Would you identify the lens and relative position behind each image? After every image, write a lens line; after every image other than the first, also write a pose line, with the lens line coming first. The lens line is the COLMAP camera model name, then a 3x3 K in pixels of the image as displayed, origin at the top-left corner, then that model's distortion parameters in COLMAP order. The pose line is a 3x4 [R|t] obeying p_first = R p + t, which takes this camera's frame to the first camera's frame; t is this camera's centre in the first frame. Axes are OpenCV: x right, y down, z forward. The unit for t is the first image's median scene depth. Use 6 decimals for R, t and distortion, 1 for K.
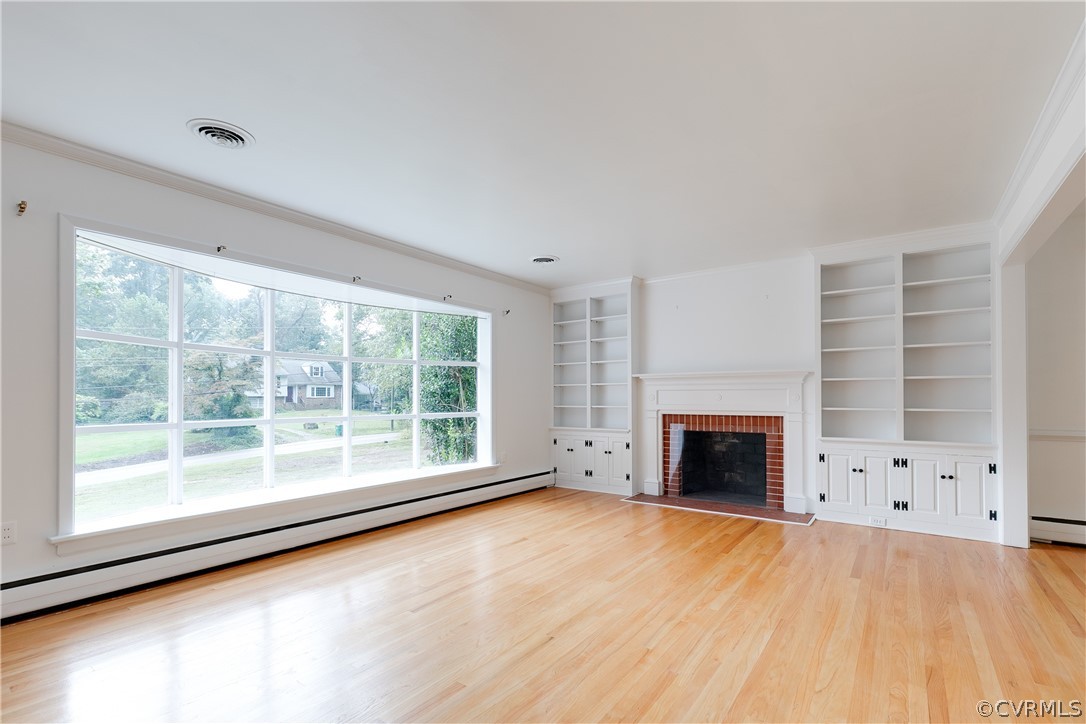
lens RADIAL K [[504.9, 0, 548.5], [0, 504.9, 395.0], [0, 0, 1]] dist [0.000008, -0.000106]
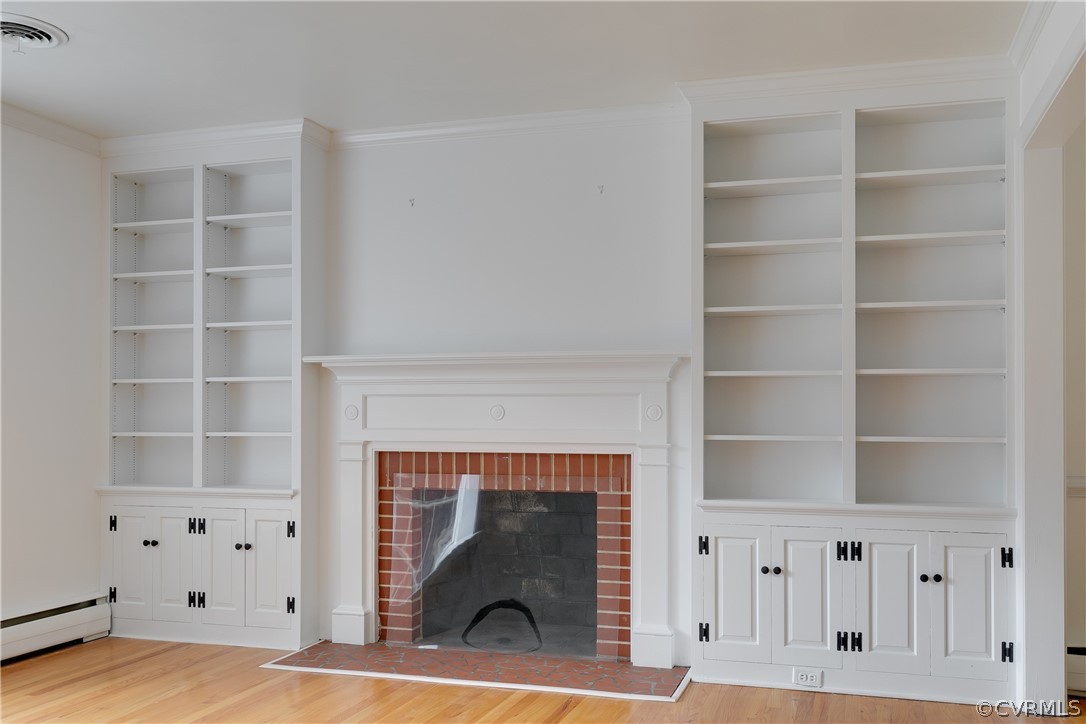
lens RADIAL K [[939.9, 0, 614.5], [0, 939.9, 411.5], [0, 0, 1]] dist [0.006406, 0.000626]
pose [[0.934817, 0.005142, 0.355092, 0.151700], [-0.005079, 0.999986, -0.001110, 0.004503], [-0.355093, -0.000766, 0.934831, 0.216939]]
